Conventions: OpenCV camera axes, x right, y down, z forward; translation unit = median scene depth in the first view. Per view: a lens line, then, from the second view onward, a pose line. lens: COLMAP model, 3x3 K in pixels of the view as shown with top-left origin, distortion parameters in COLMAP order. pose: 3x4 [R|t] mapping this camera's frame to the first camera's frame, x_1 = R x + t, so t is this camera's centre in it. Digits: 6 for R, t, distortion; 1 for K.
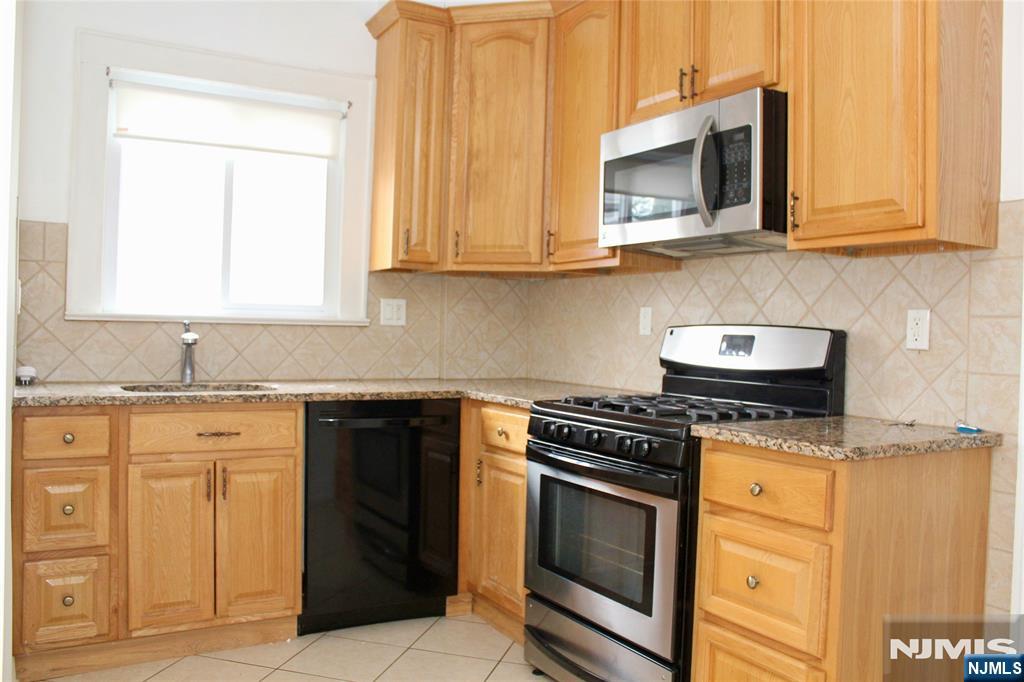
lens RADIAL K [[849.3, 0, 511.6], [0, 849.3, 336.6], [0, 0, 1]] dist [-0.094173, 0.010262]
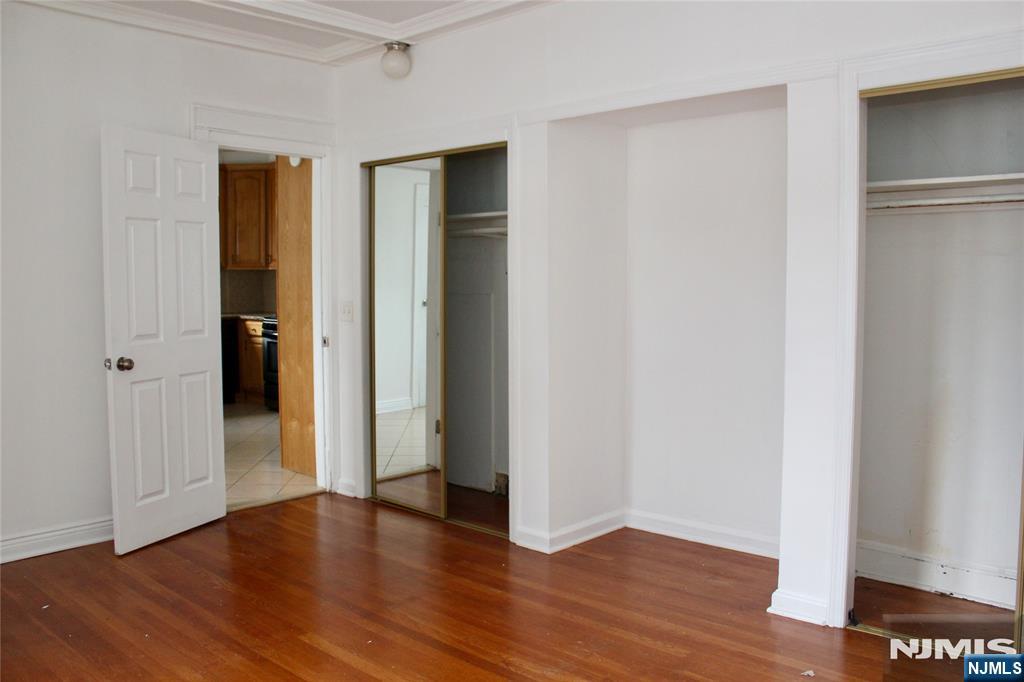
lens RADIAL K [[849.3, 0, 516.5], [0, 849.3, 339.7], [0, 0, 1]] dist [-0.094173, 0.010262]
pose [[0.957396, -0.046358, 0.285032, 0.033333], [0.026049, 0.996871, 0.074634, -0.049495], [-0.287600, -0.064029, 0.955608, -2.382849]]
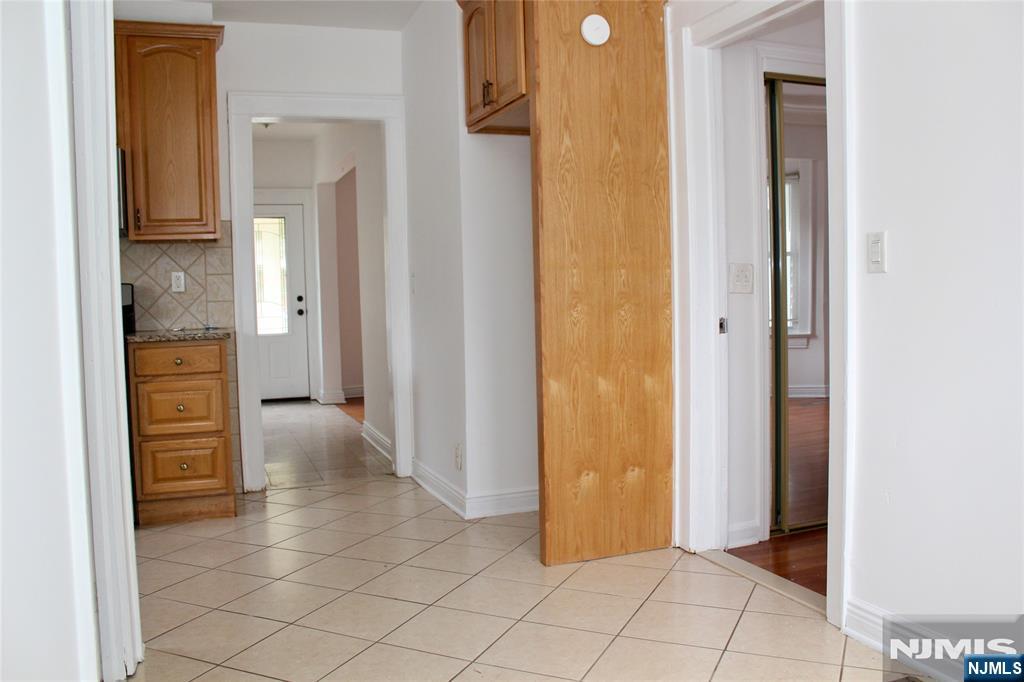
lens RADIAL K [[849.3, 0, 512.2], [0, 849.3, 339.9], [0, 0, 1]] dist [-0.094173, 0.010262]
pose [[0.169827, -0.087092, 0.981618, -1.252431], [0.038156, 0.995921, 0.081760, -0.003114], [-0.984735, 0.023570, 0.172457, -0.110766]]
